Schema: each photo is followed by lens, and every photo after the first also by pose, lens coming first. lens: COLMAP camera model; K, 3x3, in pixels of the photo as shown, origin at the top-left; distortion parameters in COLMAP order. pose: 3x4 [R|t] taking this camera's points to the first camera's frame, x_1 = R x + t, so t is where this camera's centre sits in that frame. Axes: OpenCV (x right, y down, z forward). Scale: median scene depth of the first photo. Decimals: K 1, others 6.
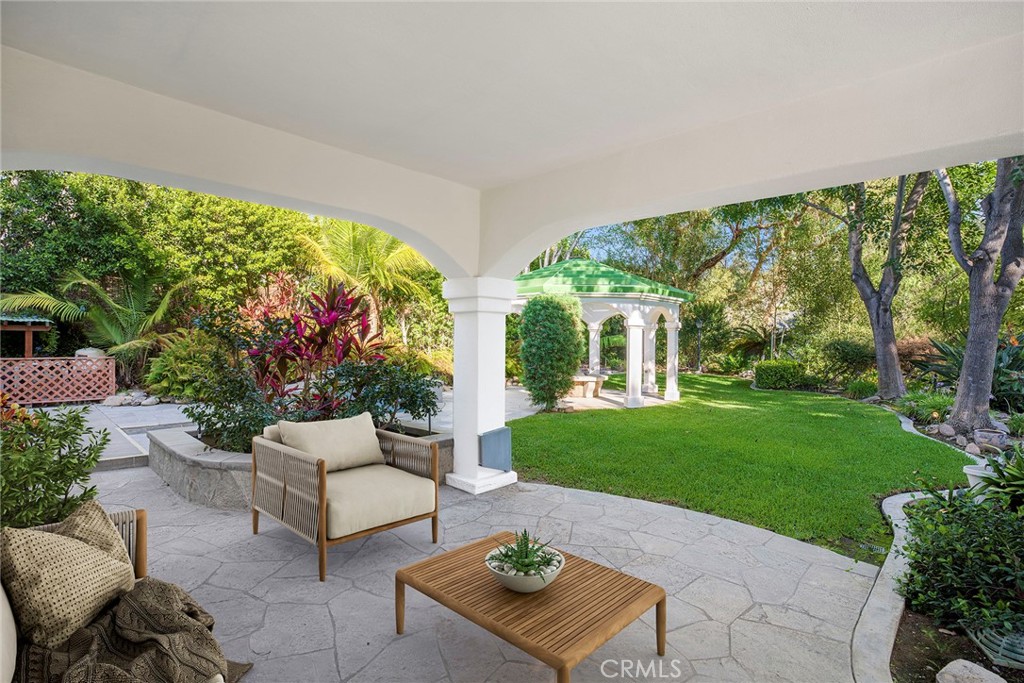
lens RADIAL K [[476.2, 0, 516.2], [0, 476.2, 351.9], [0, 0, 1]] dist [-0.038655, 0.011515]
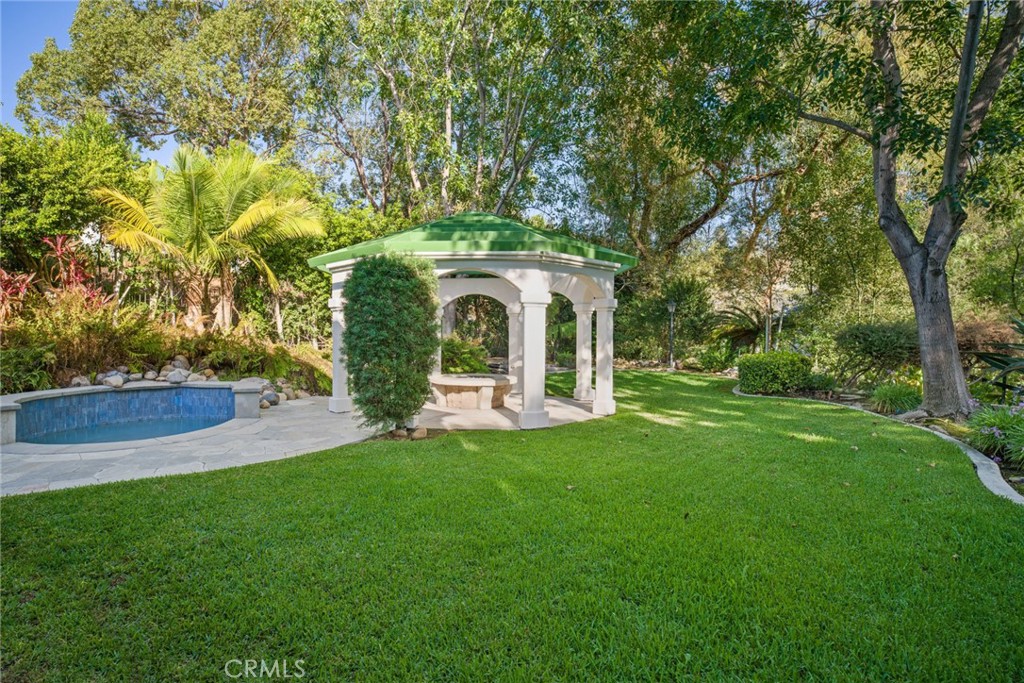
lens RADIAL K [[463.2, 0, 512.9], [0, 463.2, 347.9], [0, 0, 1]] dist [-0.032886, 0.009851]
pose [[0.998855, -0.006807, -0.047360, 0.219445], [0.007098, 0.999957, 0.005970, 0.002648], [0.047318, -0.006299, 0.998860, 0.316667]]
